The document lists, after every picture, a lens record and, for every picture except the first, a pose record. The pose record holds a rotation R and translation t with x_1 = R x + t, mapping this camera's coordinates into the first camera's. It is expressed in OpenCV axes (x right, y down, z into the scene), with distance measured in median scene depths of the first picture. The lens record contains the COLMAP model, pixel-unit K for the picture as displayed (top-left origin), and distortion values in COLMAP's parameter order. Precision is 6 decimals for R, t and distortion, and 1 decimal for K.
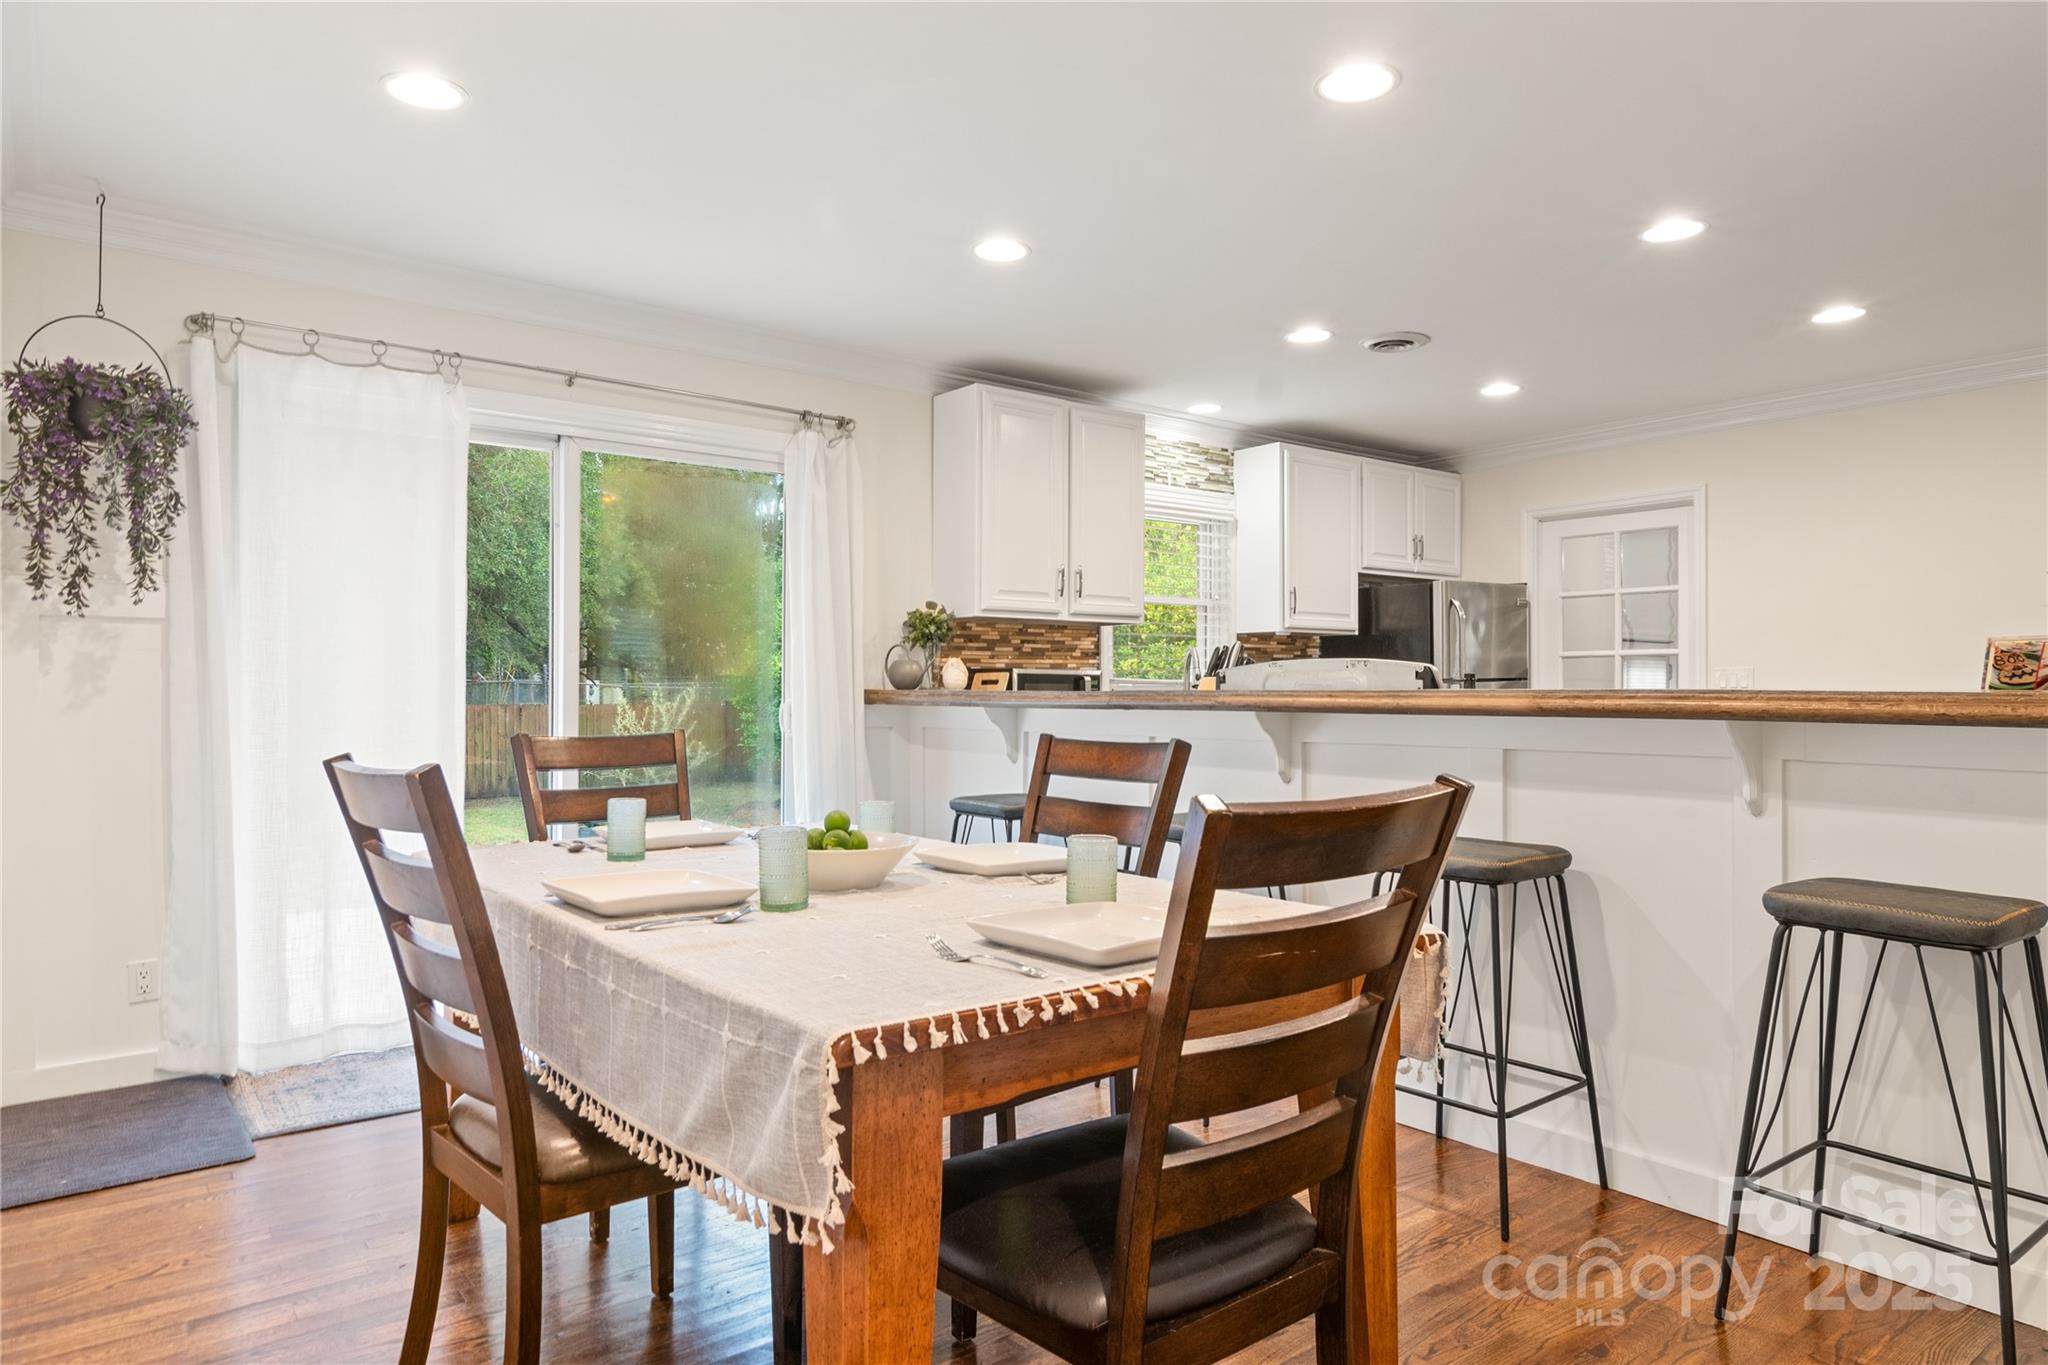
lens RADIAL K [[1252.1, 0, 1009.2], [0, 1252.1, 689.2], [0, 0, 1]] dist [-0.006215, -0.000255]
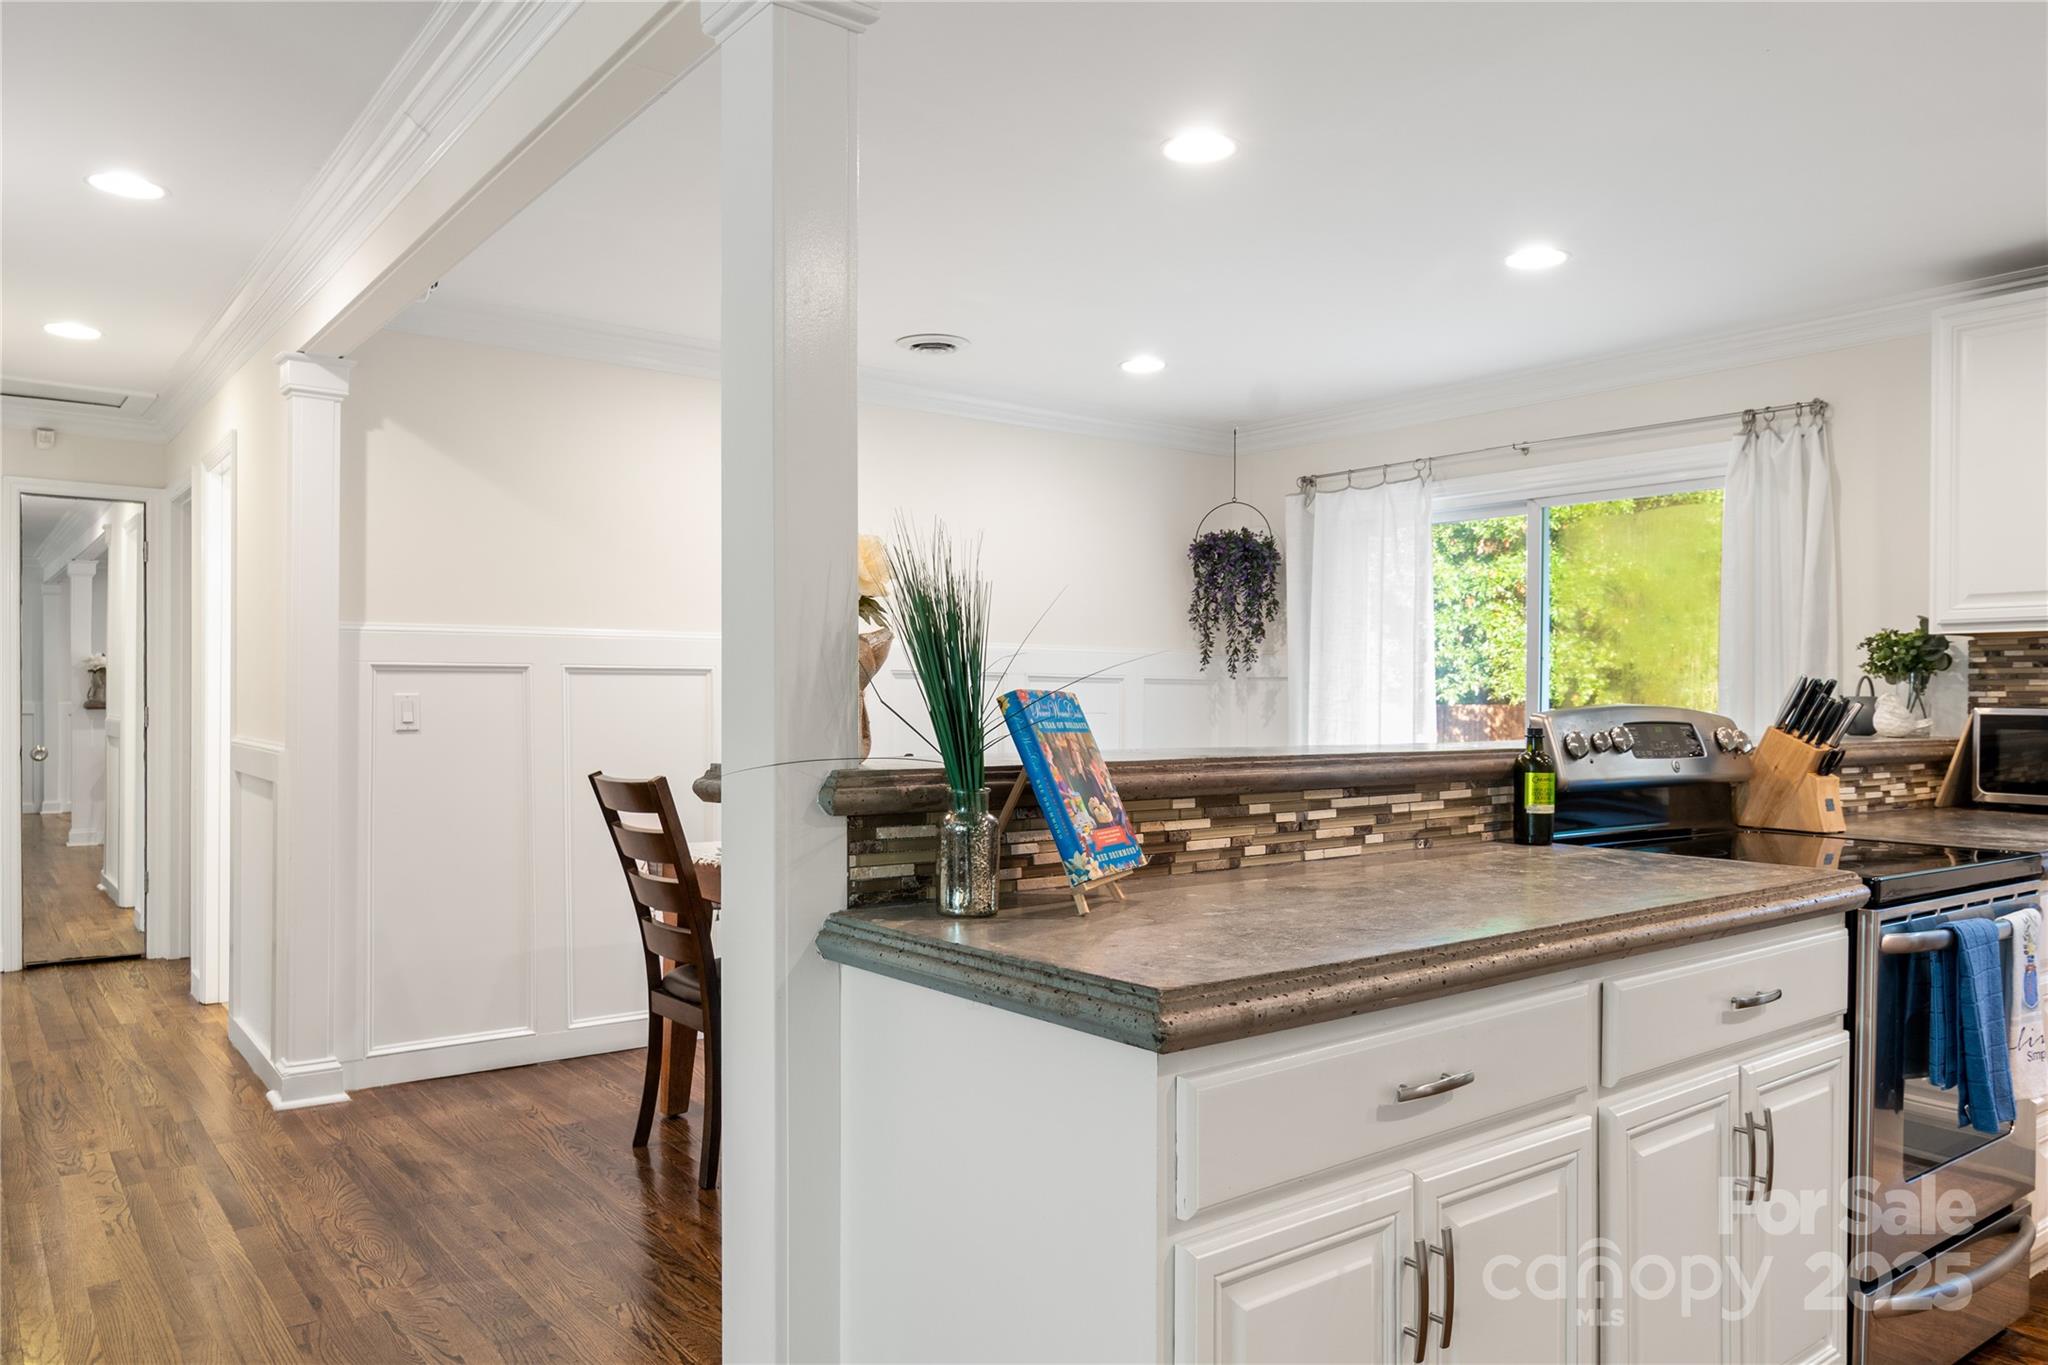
lens RADIAL K [[1398.1, 0, 1027.3], [0, 1398.1, 716.0], [0, 0, 1]] dist [0.005917, 0.001851]
pose [[-0.001651, 0.010786, -0.999940, 0.723469], [-0.004845, 0.999930, 0.010794, -0.016634], [0.999987, 0.004863, -0.001598, 0.450463]]
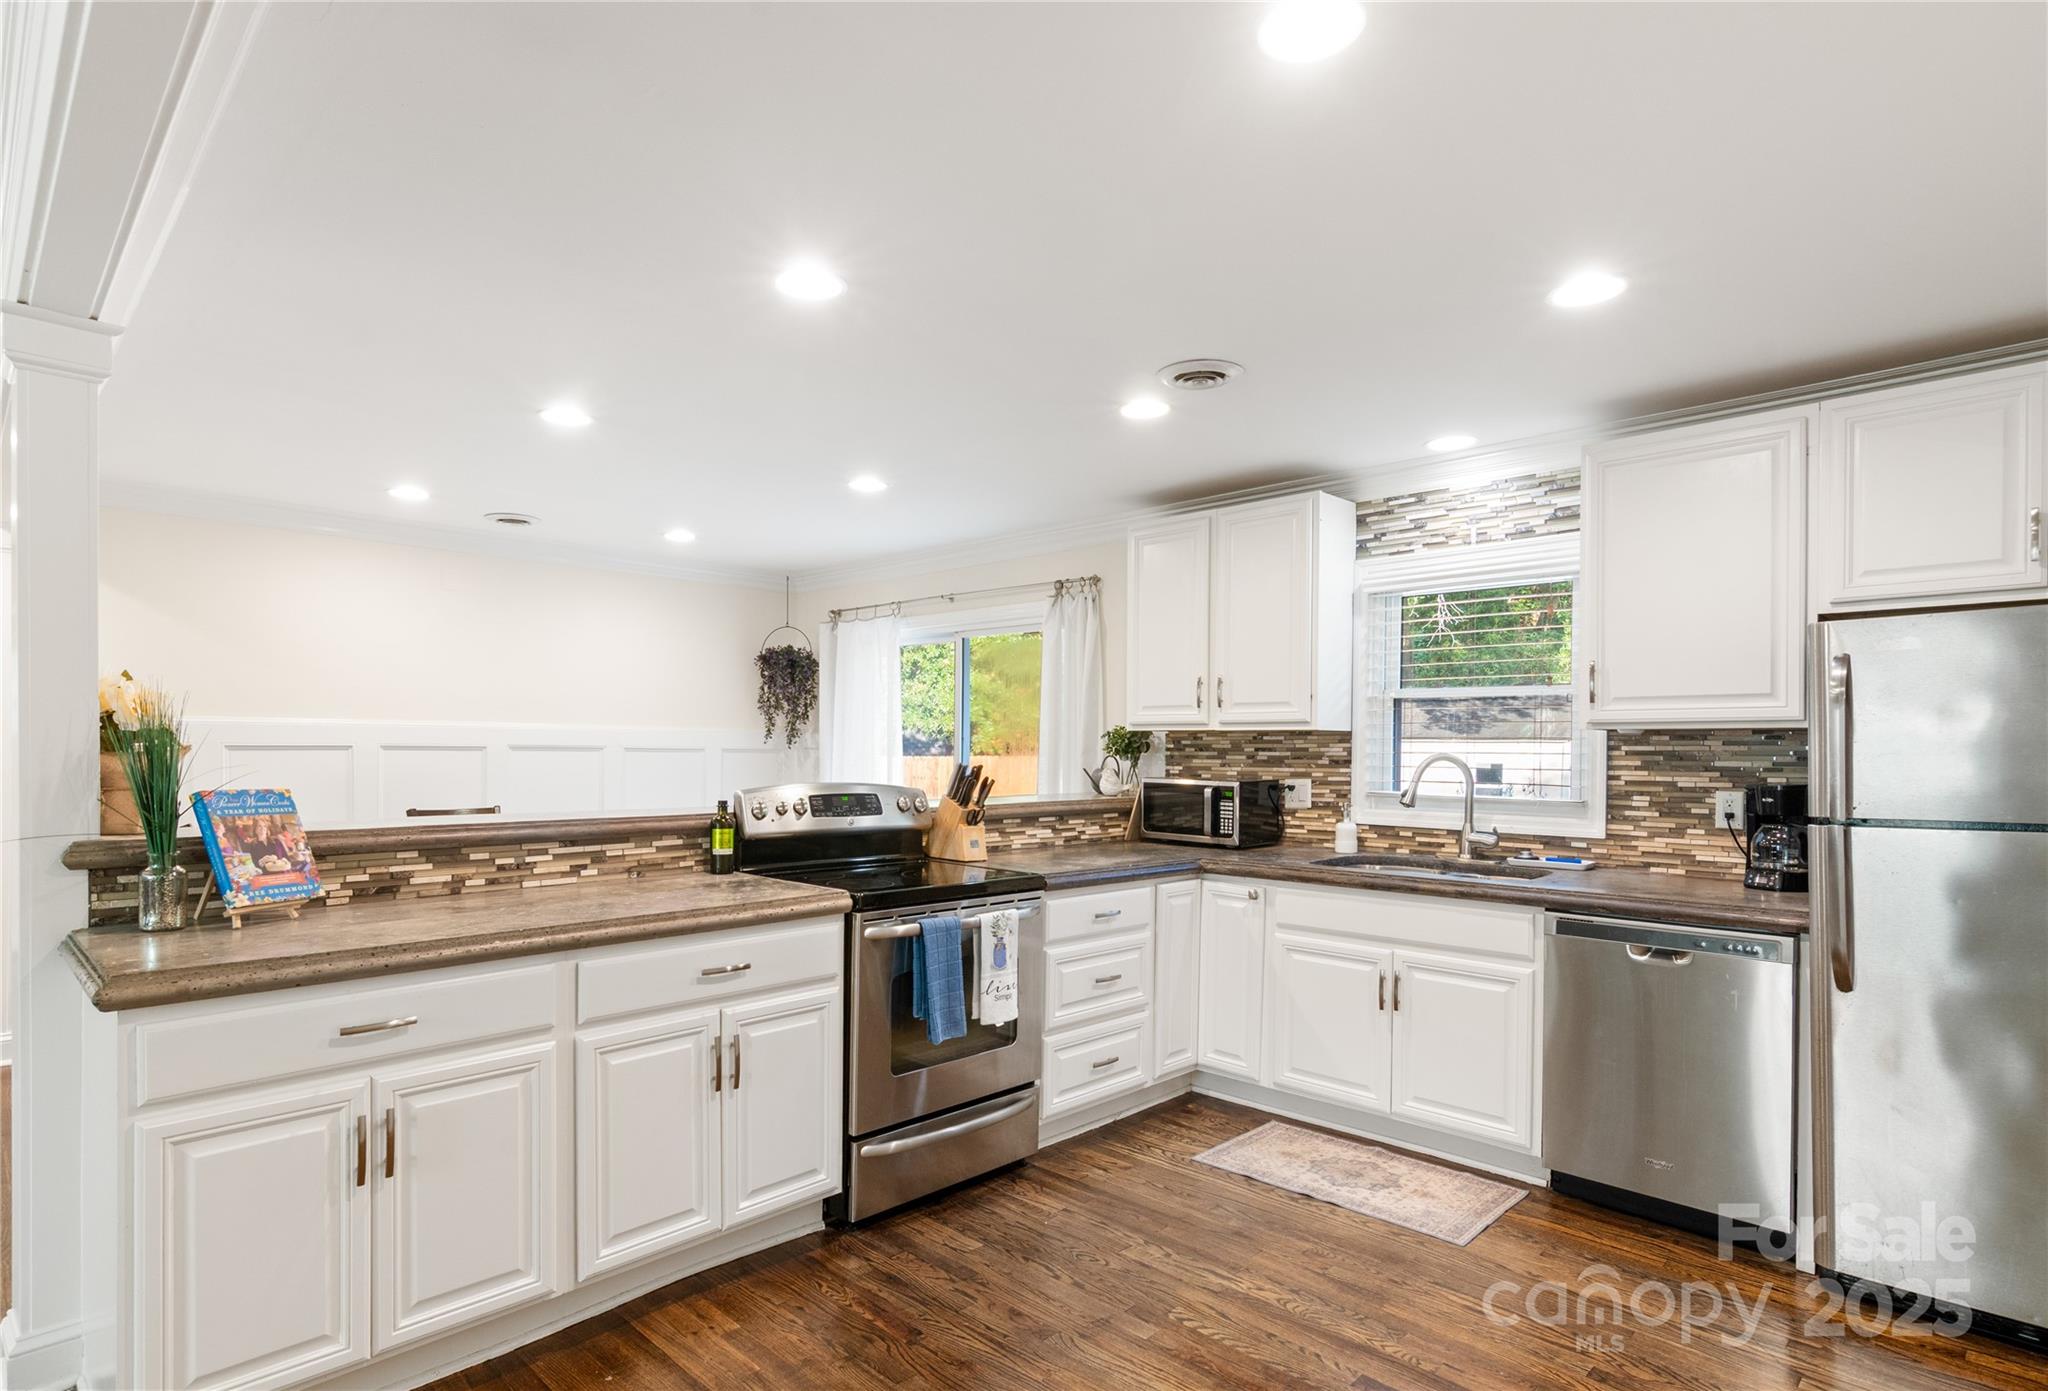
lens RADIAL K [[1042.3, 0, 984.7], [0, 1042.3, 754.2], [0, 0, 1]] dist [-0.006844, 0.002599]
pose [[0.124593, 0.005984, -0.992190, 0.829169], [-0.007638, 0.999958, 0.005072, -0.038100], [0.992179, 0.006947, 0.124633, 0.702634]]
